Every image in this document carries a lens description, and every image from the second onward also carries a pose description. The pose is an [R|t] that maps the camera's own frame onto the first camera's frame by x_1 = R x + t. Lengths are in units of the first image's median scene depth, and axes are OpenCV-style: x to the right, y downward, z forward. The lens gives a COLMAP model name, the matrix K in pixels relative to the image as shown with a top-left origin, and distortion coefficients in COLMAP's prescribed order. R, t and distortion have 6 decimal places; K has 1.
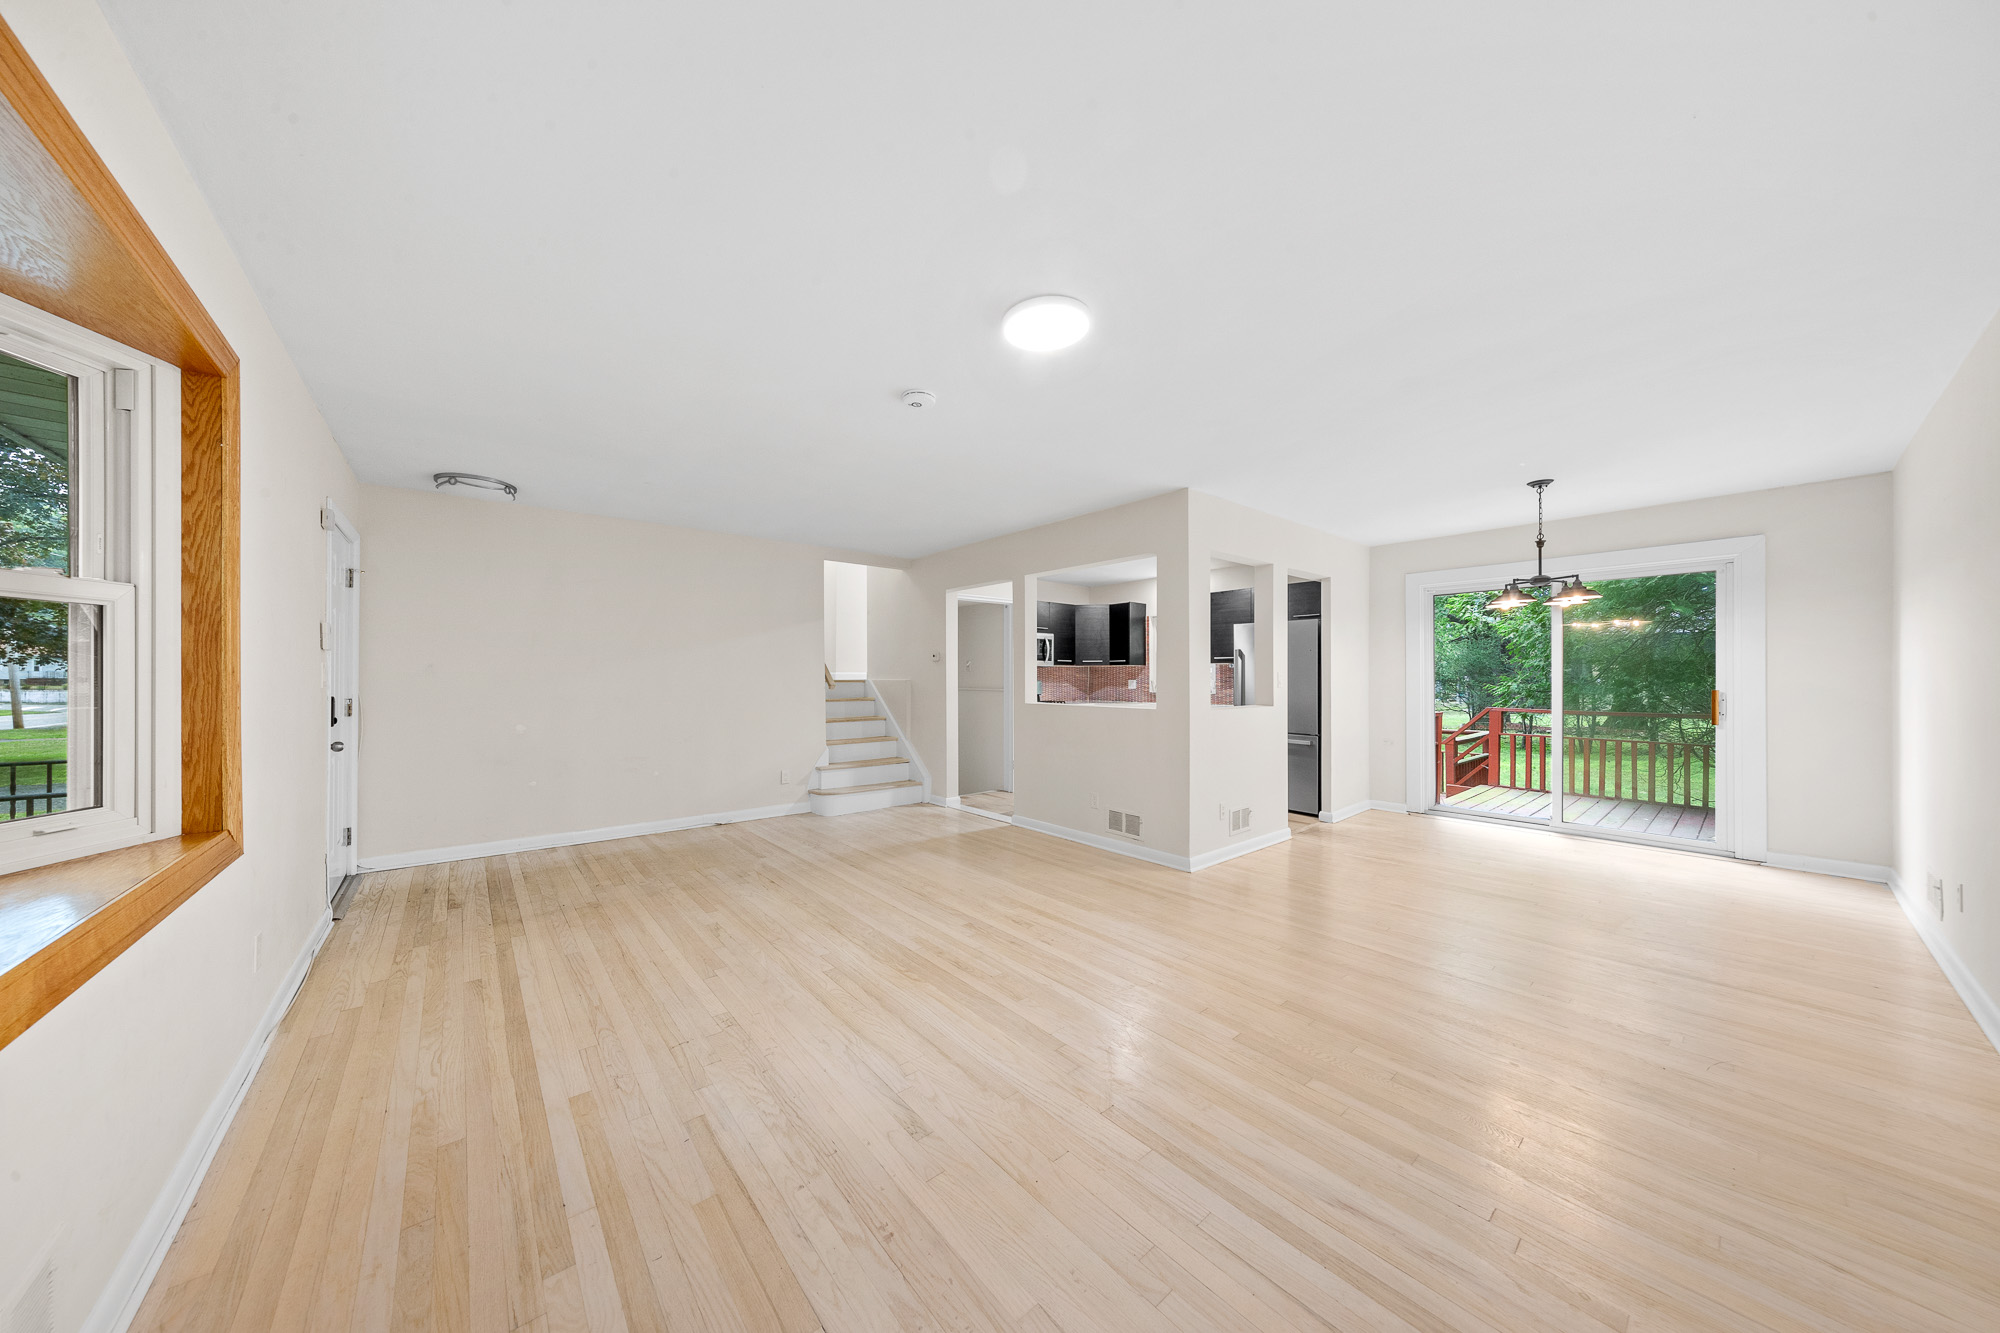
lens RADIAL K [[635.4, 0, 992.9], [0, 635.4, 680.5], [0, 0, 1]] dist [0.000298, -0.000149]
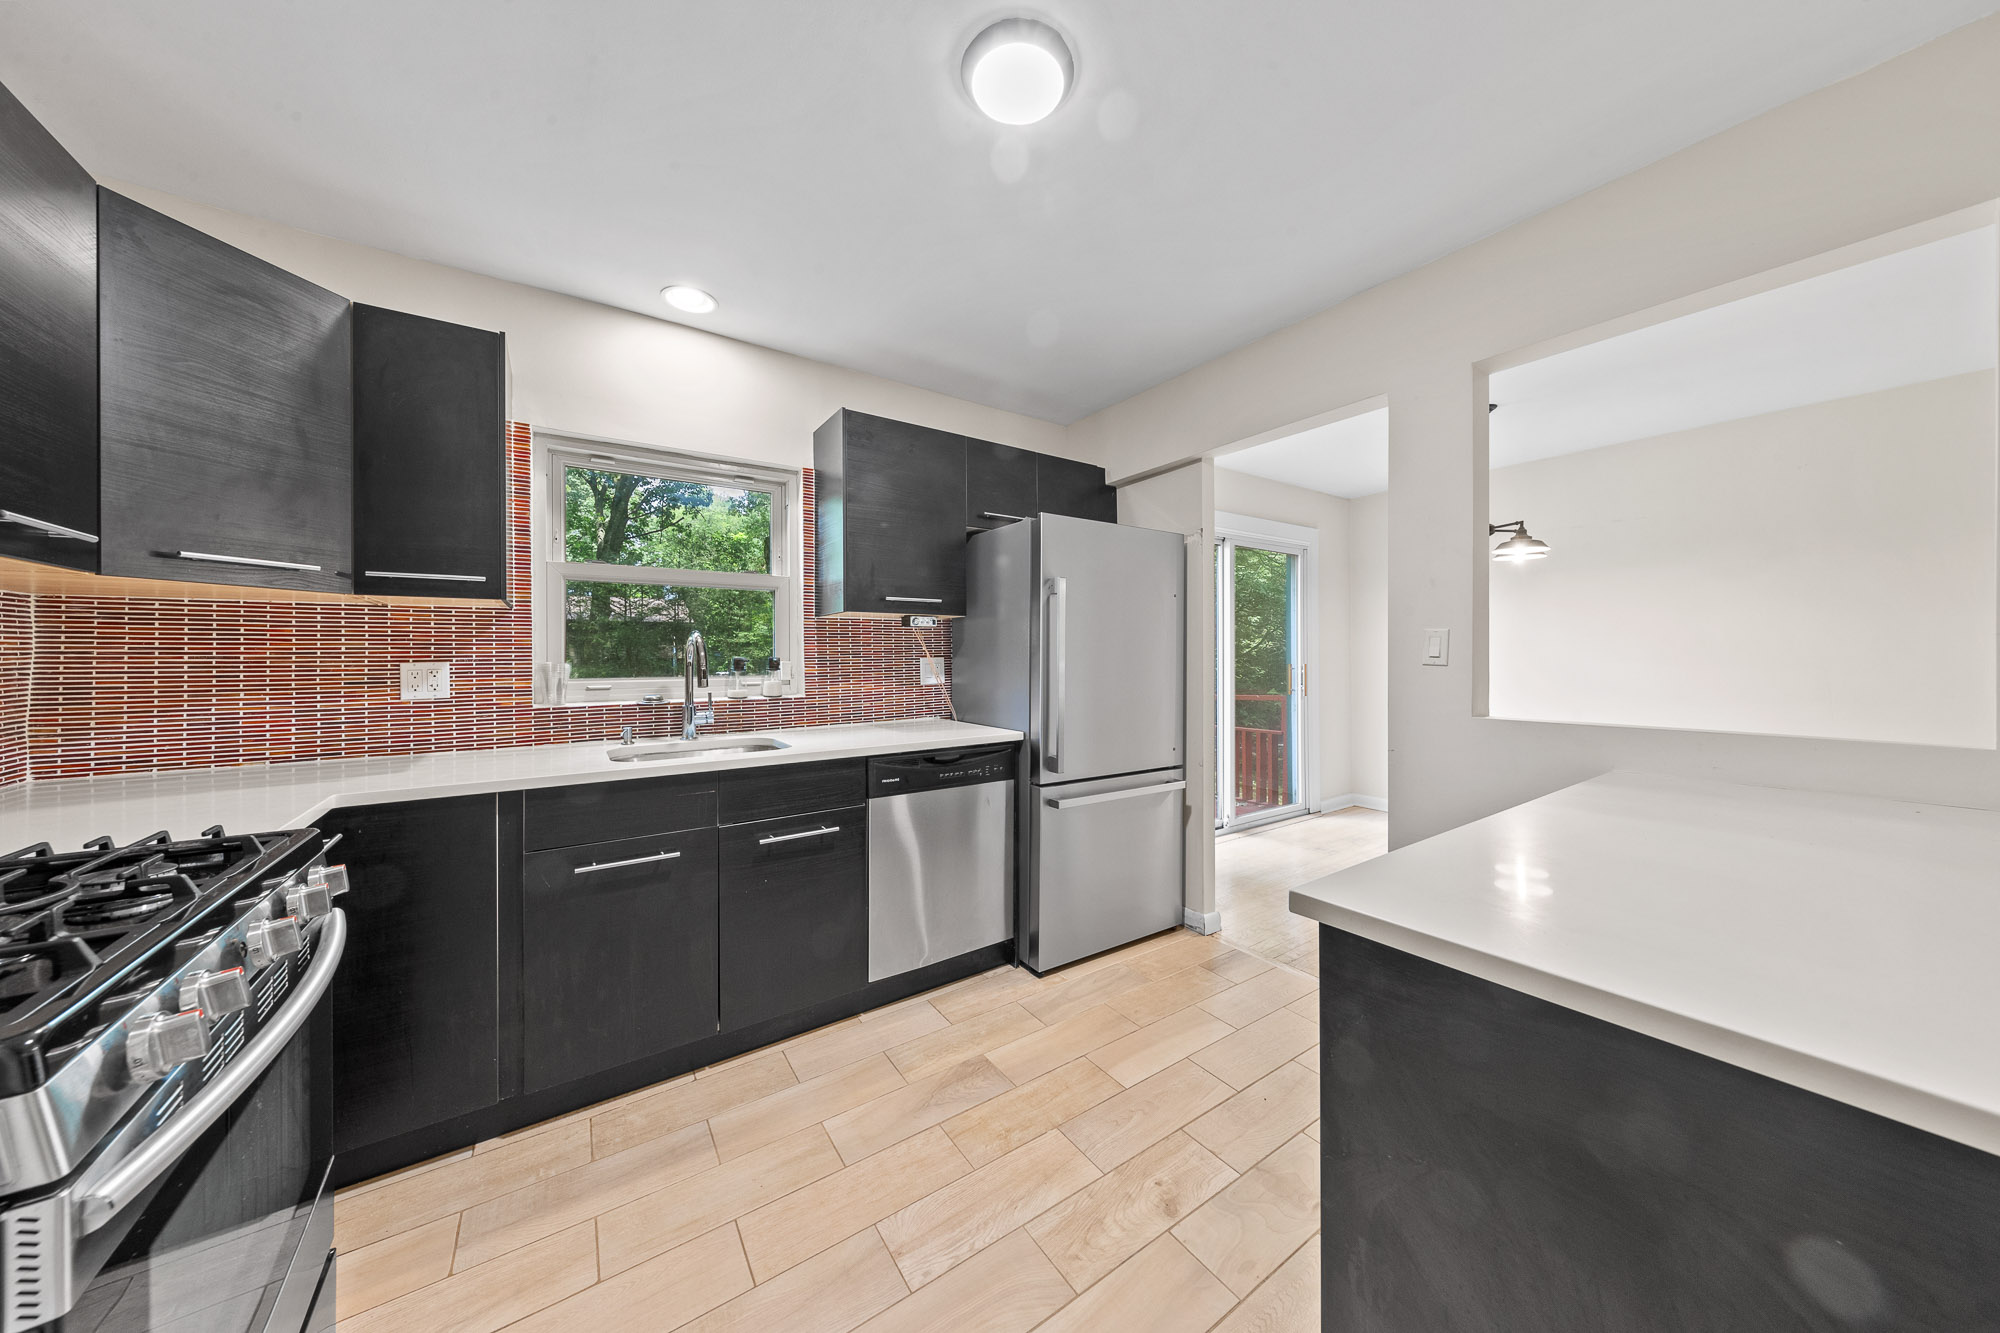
lens RADIAL K [[638.5, 0, 1003.8], [0, 638.5, 654.2], [0, 0, 1]] dist [0.000629, -0.000212]
pose [[0.091167, 0.005839, 0.995819, -0.009144], [0.010880, 0.999917, -0.006859, -0.000056], [-0.995776, 0.011459, 0.091096, 1.459982]]
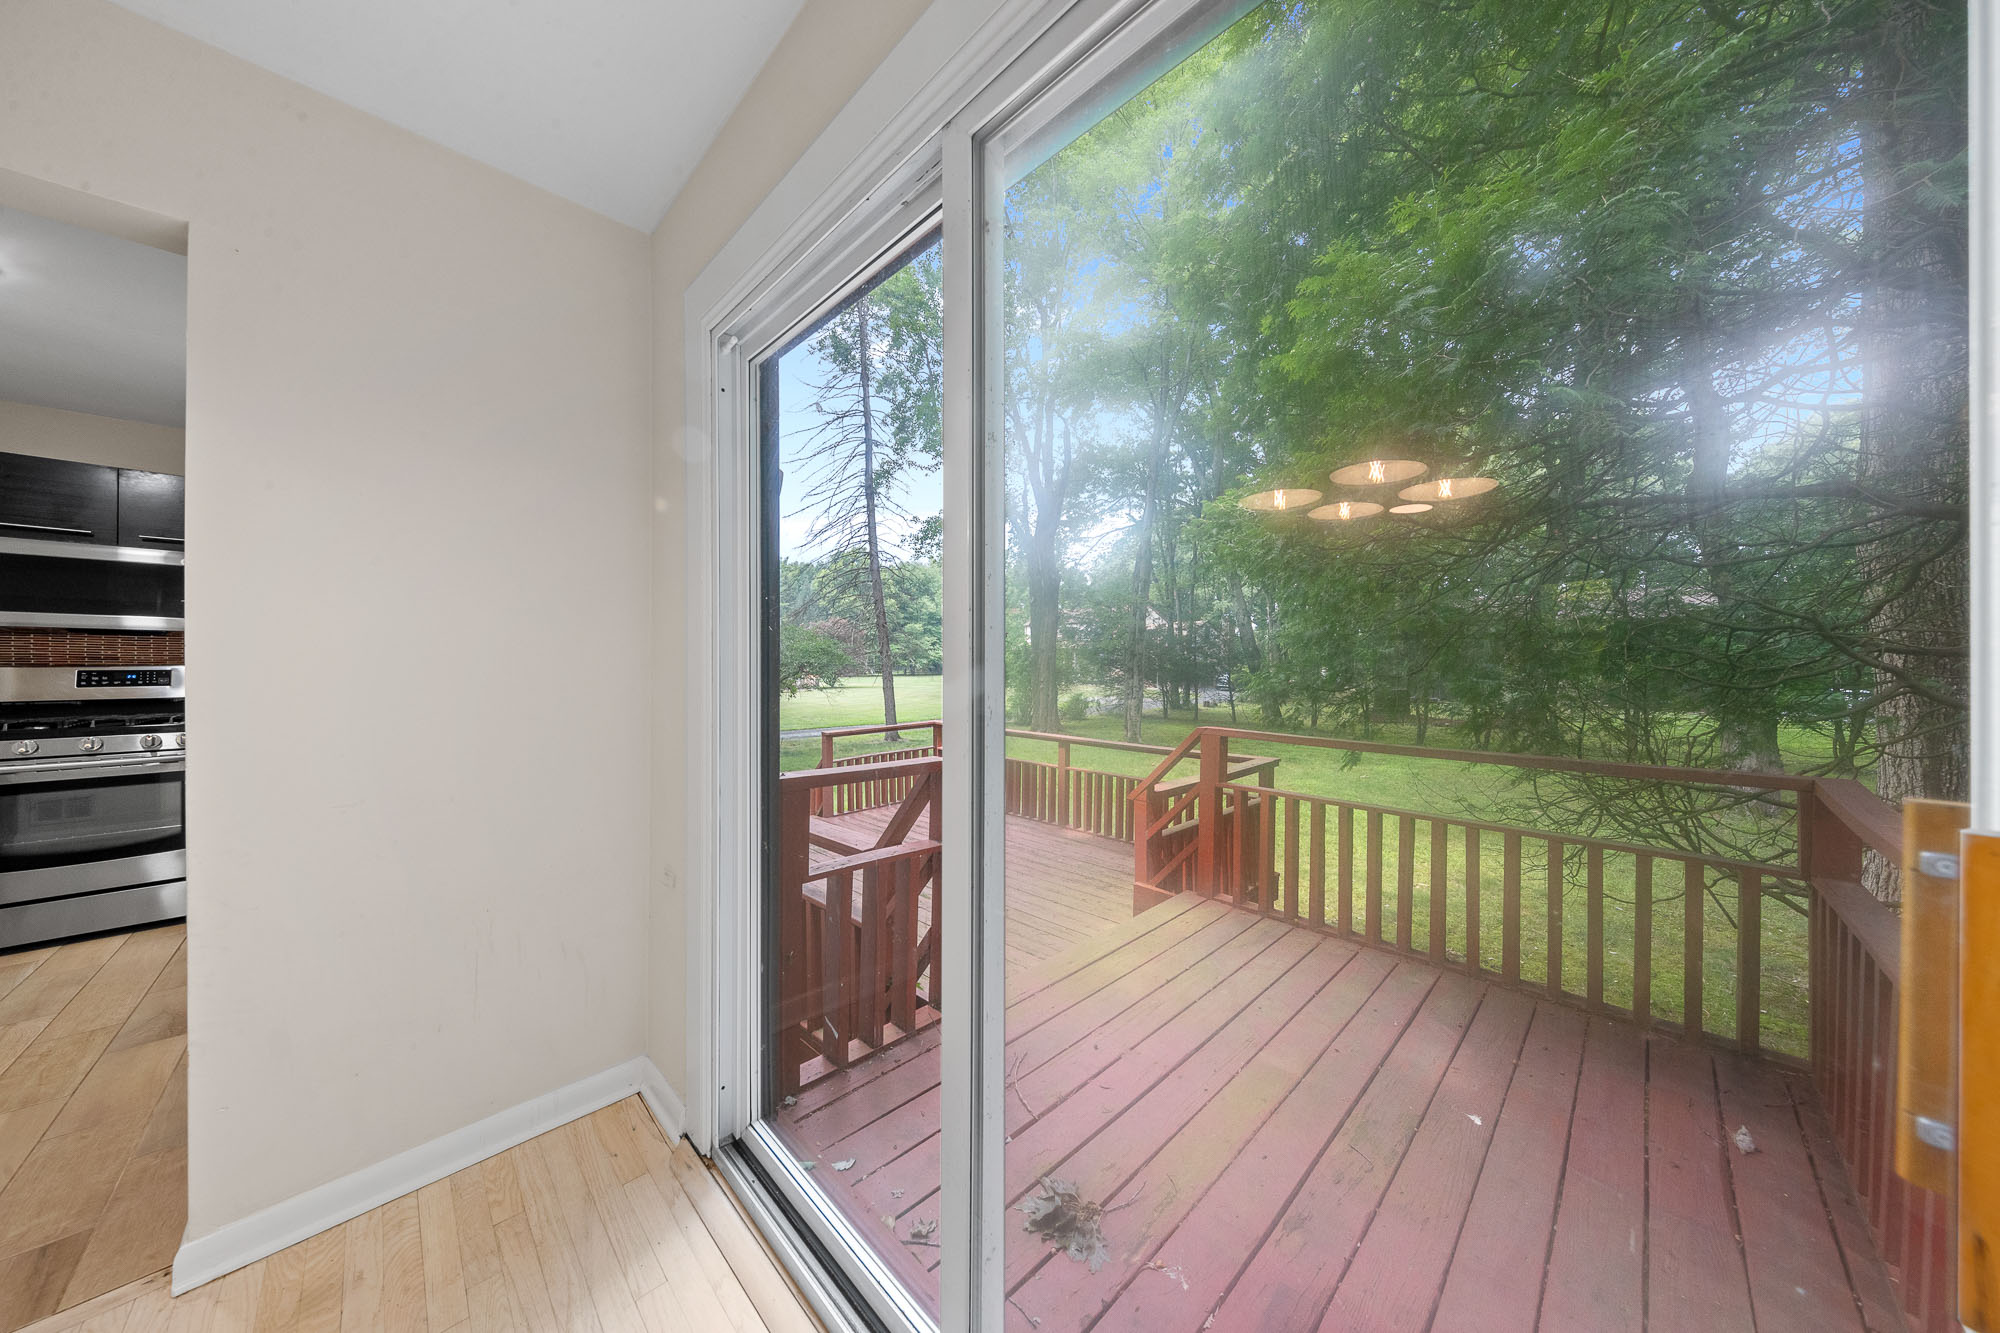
lens RADIAL K [[633.0, 0, 994.3], [0, 633.0, 666.5], [0, 0, 1]] dist [0.007435, -0.000294]
pose [[0.997168, 0.007617, 0.074813, 1.049055], [-0.007530, 0.999971, -0.001436, -0.003799], [-0.074822, 0.000869, 0.997197, 0.965640]]
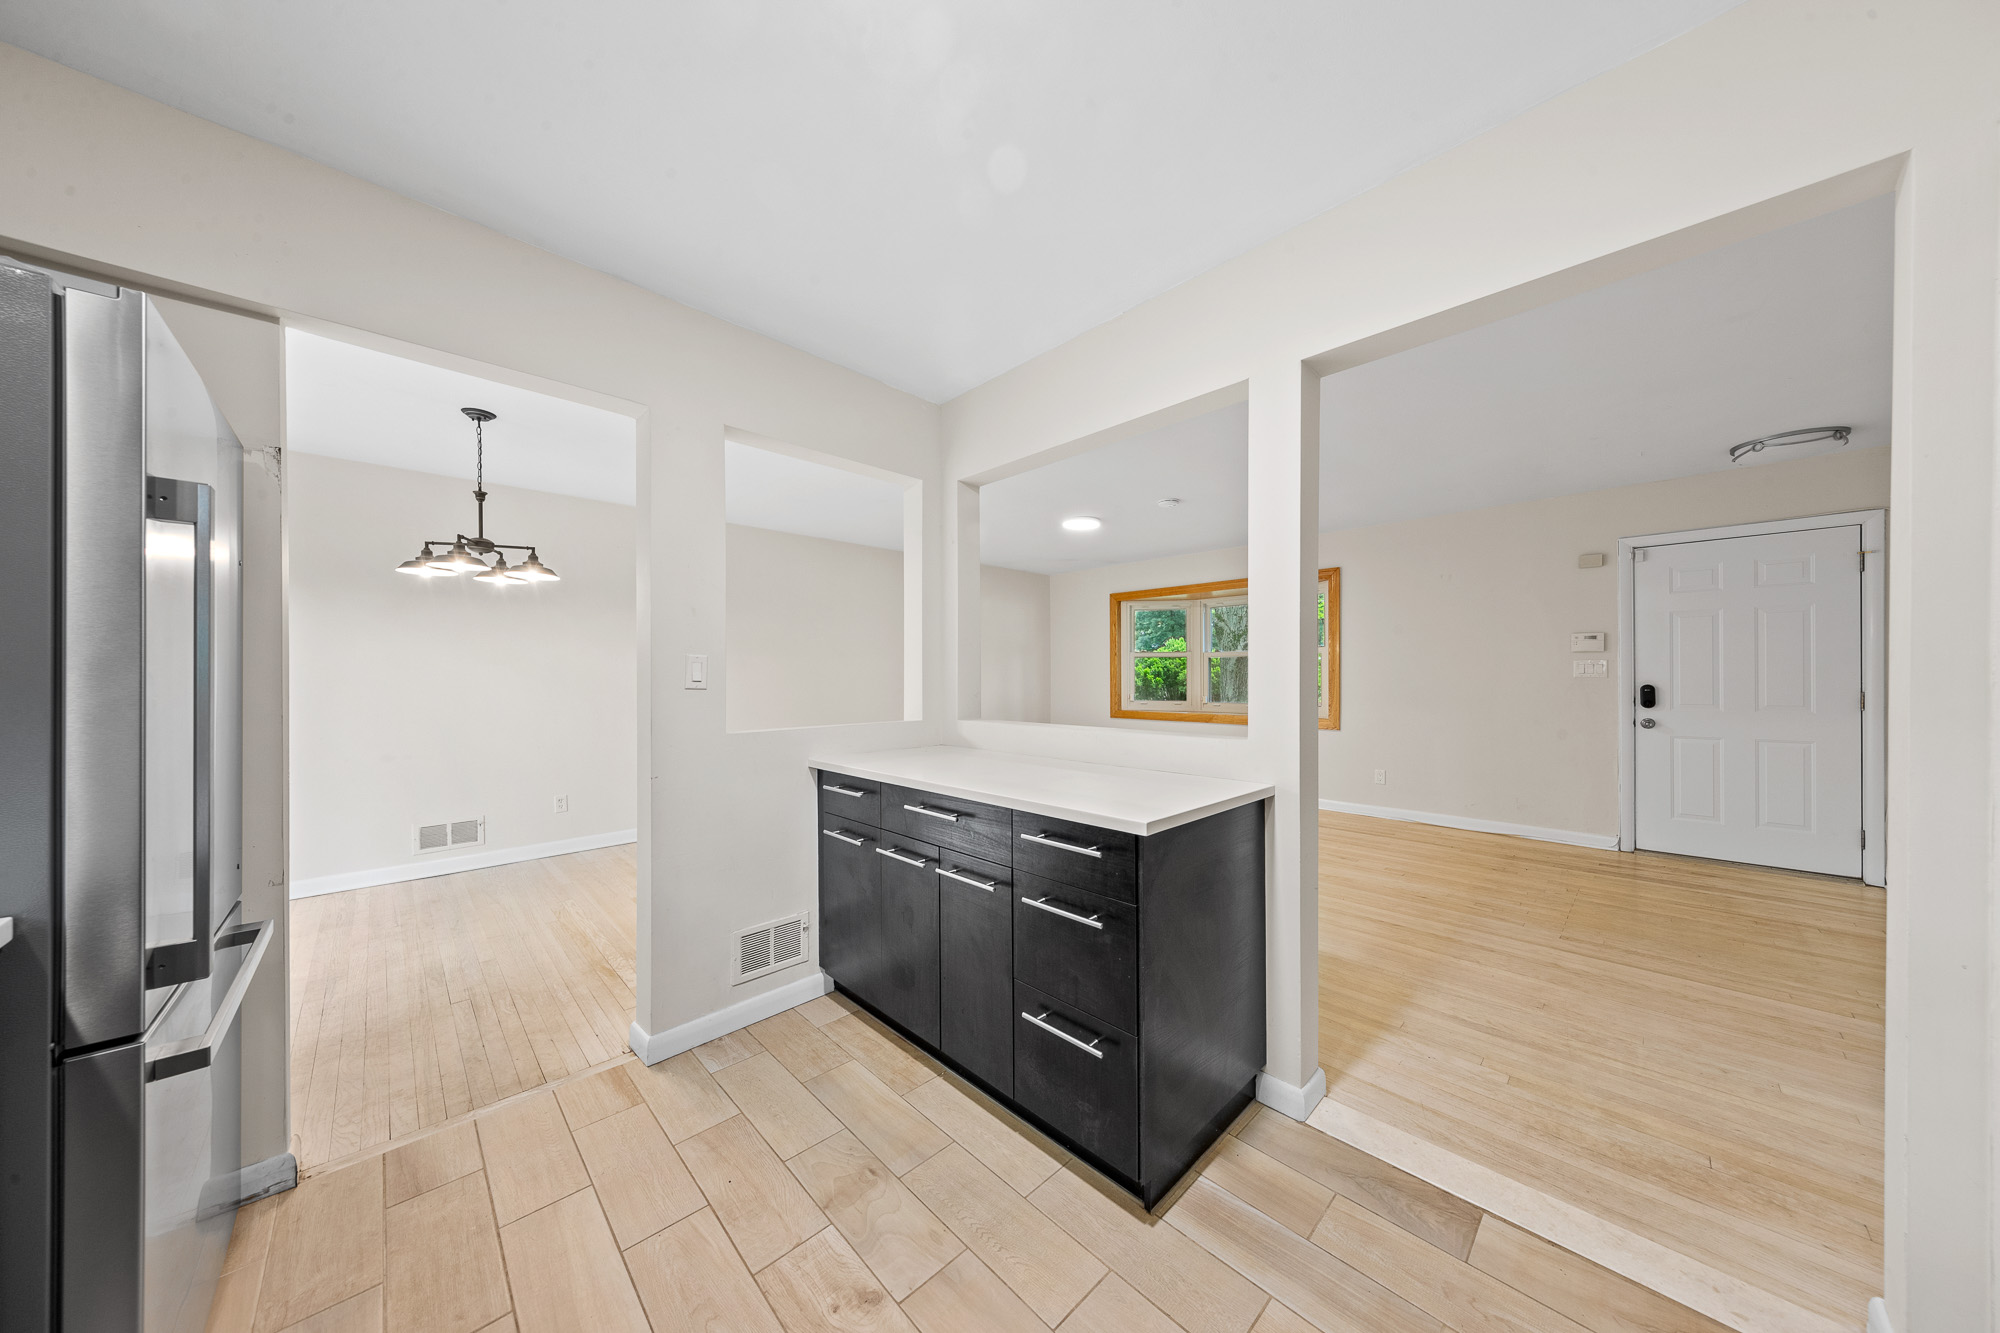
lens RADIAL K [[638.9, 0, 992.2], [0, 638.9, 676.5], [0, 0, 1]] dist [-0.000135, 0.000001]
pose [[-0.997445, 0.004880, -0.071267, 0.298950], [0.004424, 0.999969, 0.006550, -0.004001], [0.071296, 0.006218, -0.997436, 1.709169]]
